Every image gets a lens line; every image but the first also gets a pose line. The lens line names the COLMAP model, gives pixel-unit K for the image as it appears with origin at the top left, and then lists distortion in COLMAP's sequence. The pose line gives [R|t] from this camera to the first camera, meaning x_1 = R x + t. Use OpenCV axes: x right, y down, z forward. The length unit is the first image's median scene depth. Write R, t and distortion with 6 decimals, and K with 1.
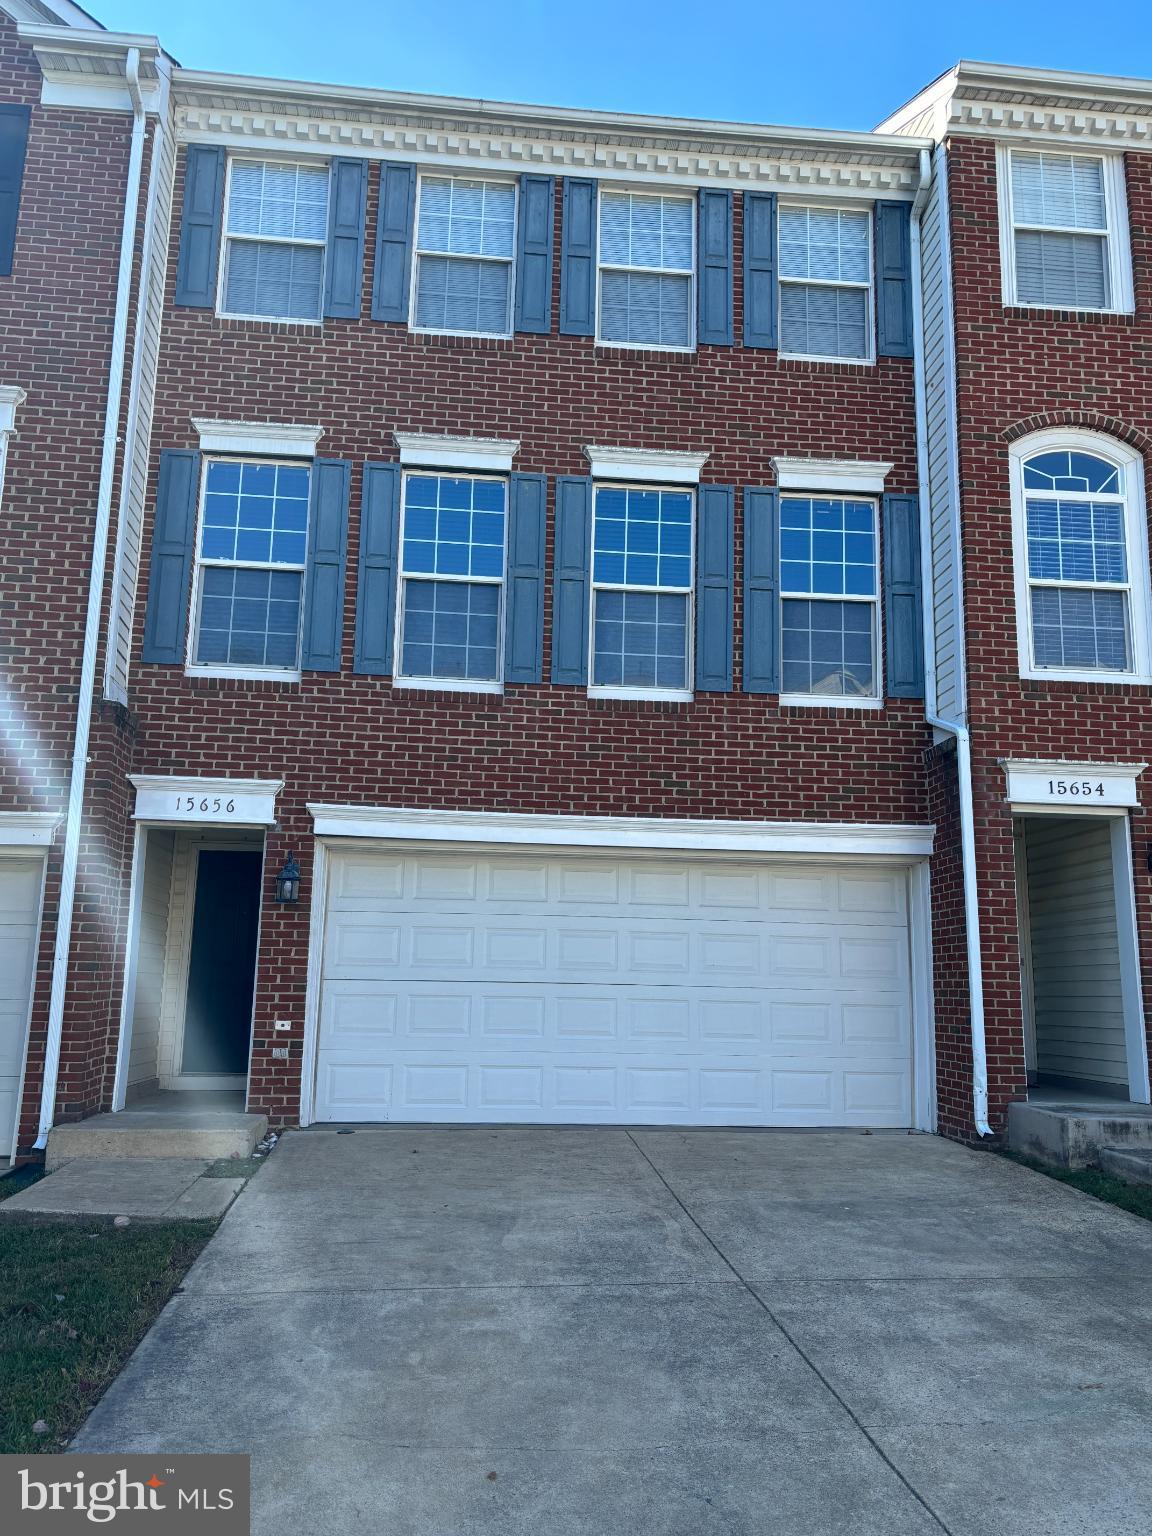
lens RADIAL K [[1219.0, 0, 582.4], [0, 1219.0, 775.8], [0, 0, 1]] dist [0.045265, -0.024464]
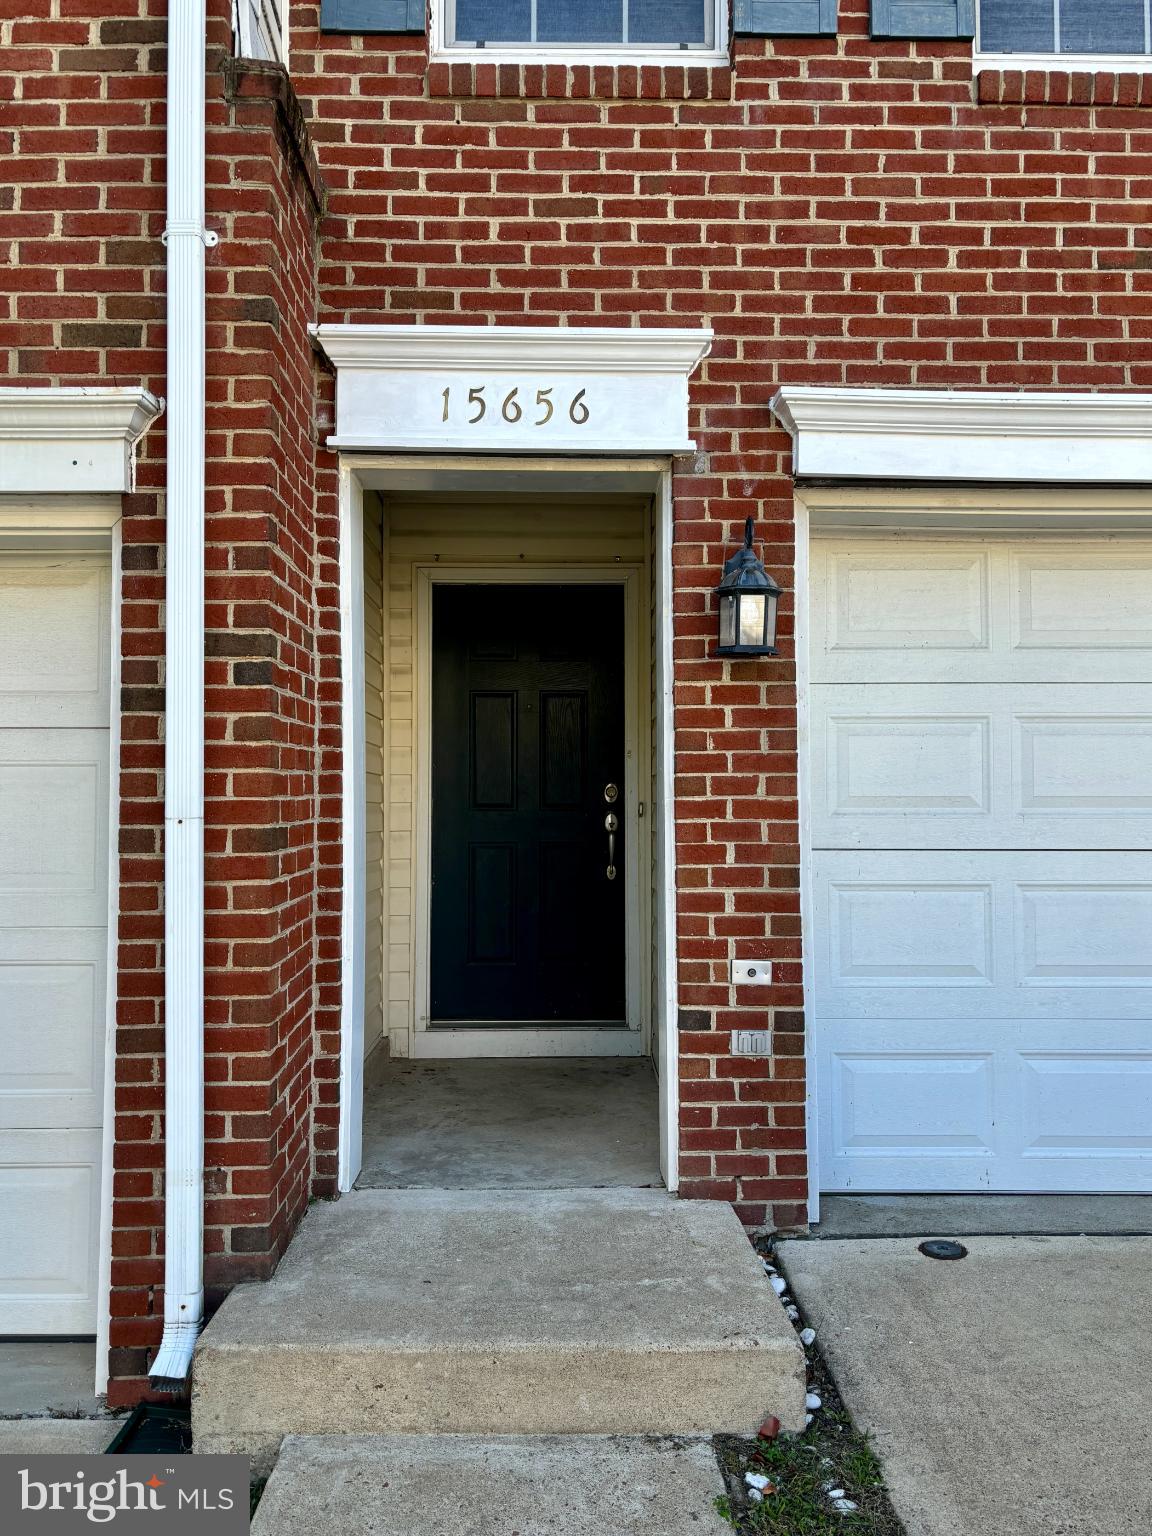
lens RADIAL K [[1219.0, 0, 572.9], [0, 1219.0, 767.2], [0, 0, 1]] dist [0.045265, -0.024464]
pose [[0.995924, -0.028992, -0.085407, -0.259676], [0.040086, 0.990547, 0.131188, 0.085011], [0.080797, -0.134077, 0.987672, 0.609787]]
